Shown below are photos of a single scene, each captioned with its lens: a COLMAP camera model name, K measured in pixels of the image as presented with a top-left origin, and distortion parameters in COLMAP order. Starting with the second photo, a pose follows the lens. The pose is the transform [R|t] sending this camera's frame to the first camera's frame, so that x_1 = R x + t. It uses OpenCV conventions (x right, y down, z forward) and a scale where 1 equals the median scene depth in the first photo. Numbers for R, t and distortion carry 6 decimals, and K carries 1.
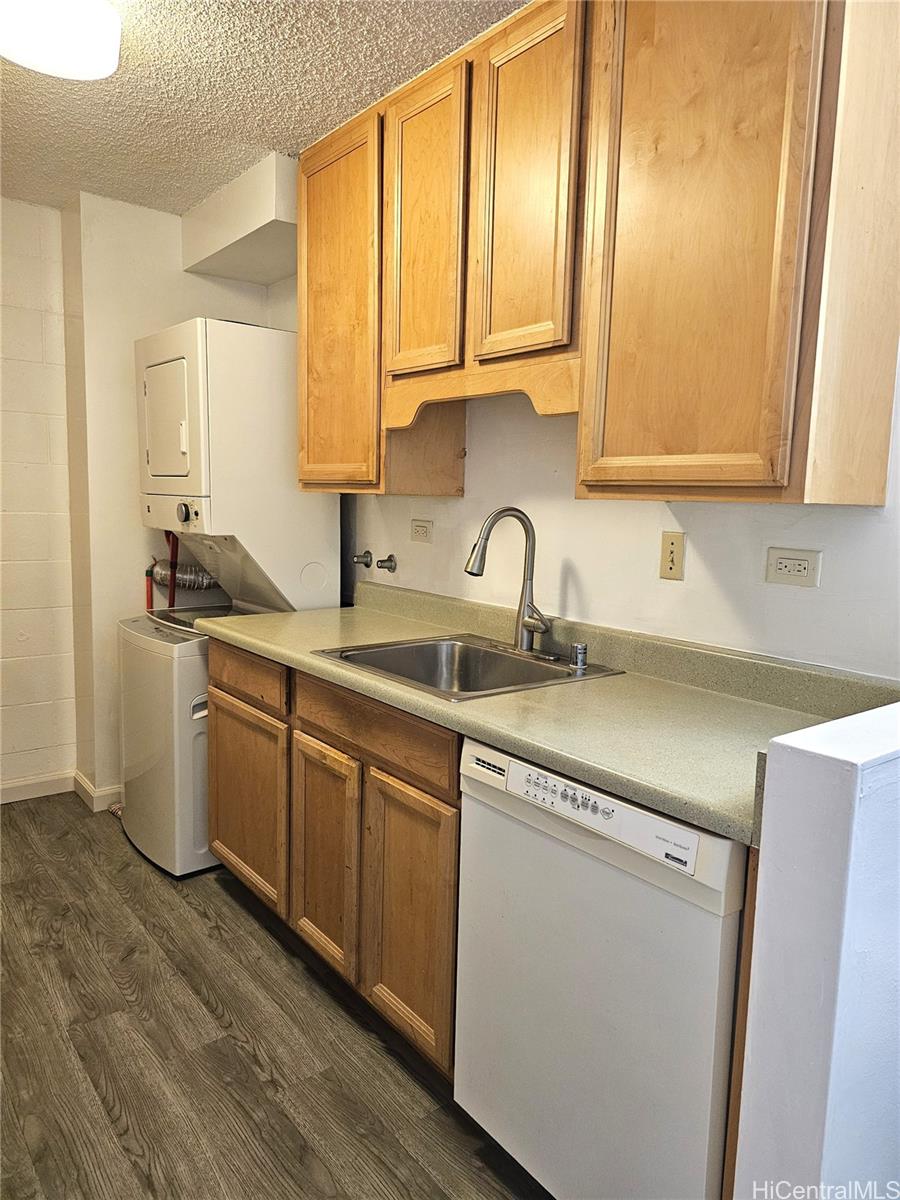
lens RADIAL K [[811.0, 0, 443.4], [0, 811.0, 599.2], [0, 0, 1]] dist [0.044128, -0.037432]
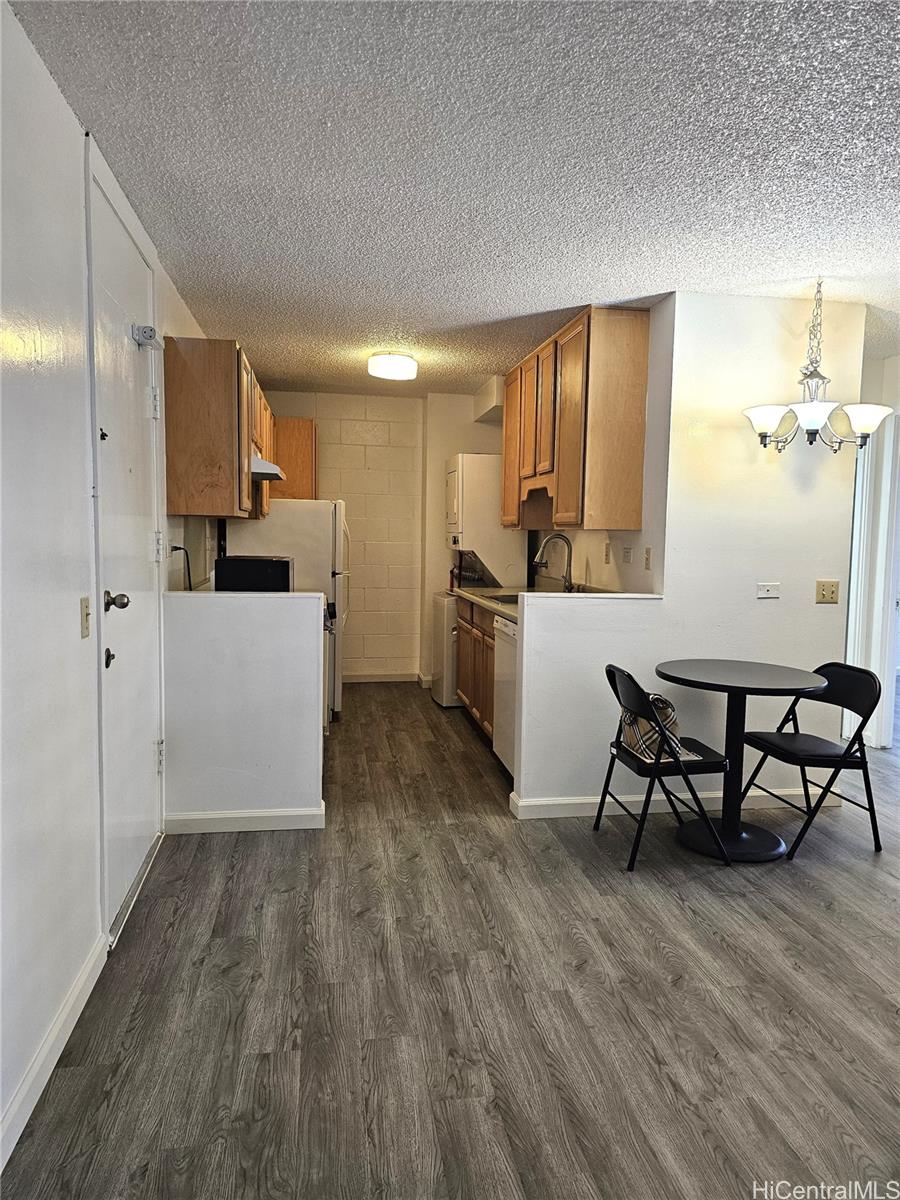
lens RADIAL K [[811.0, 0, 451.4], [0, 811.0, 600.9], [0, 0, 1]] dist [0.044128, -0.037432]
pose [[0.874818, 0.017783, -0.484126, 0.622425], [-0.040407, 0.998522, -0.036339, 0.114067], [0.482764, 0.051352, 0.874244, -0.763275]]
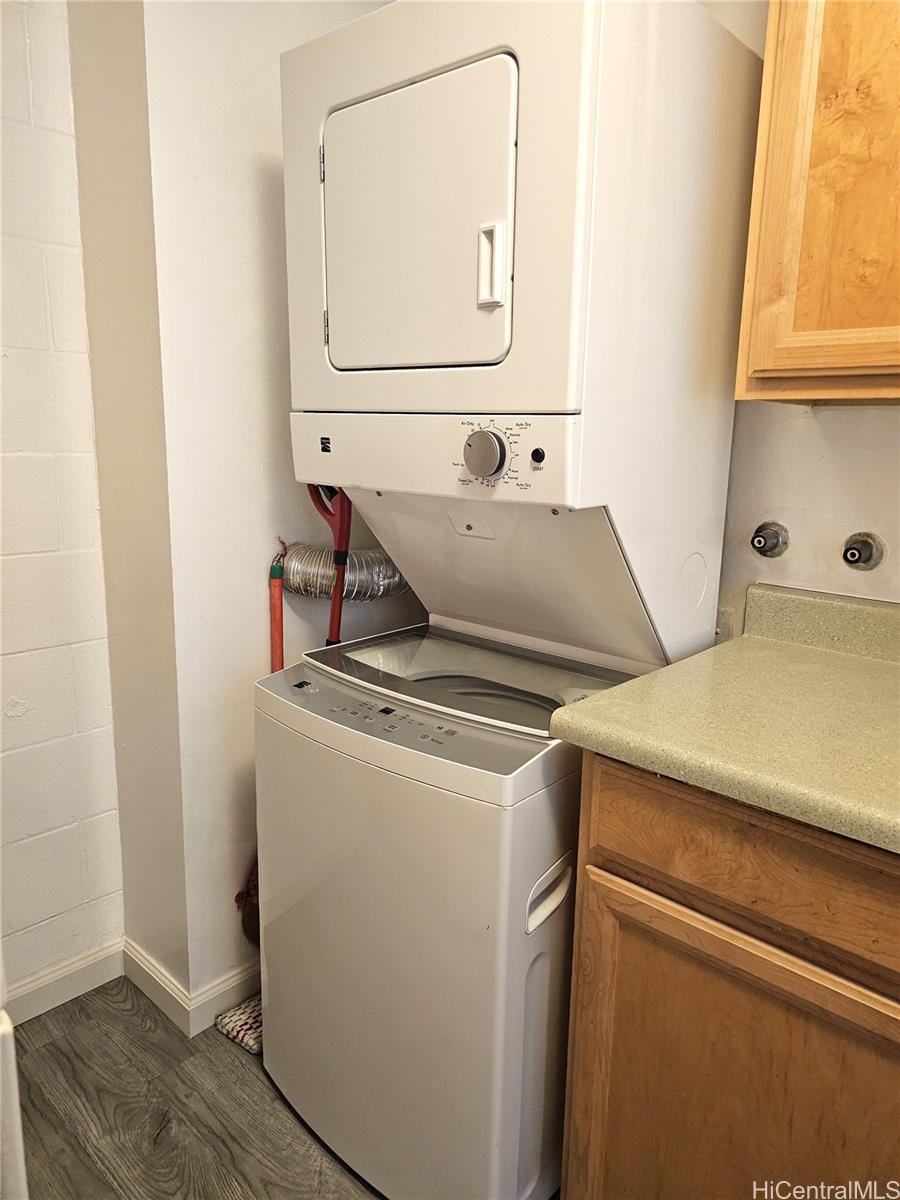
lens RADIAL K [[811.0, 0, 449.6], [0, 811.0, 595.6], [0, 0, 1]] dist [0.044128, -0.037432]
pose [[0.986985, -0.036808, 0.156544, -0.341289], [0.024209, 0.996368, 0.081640, -0.056872], [-0.158980, -0.076788, 0.984291, 0.492873]]
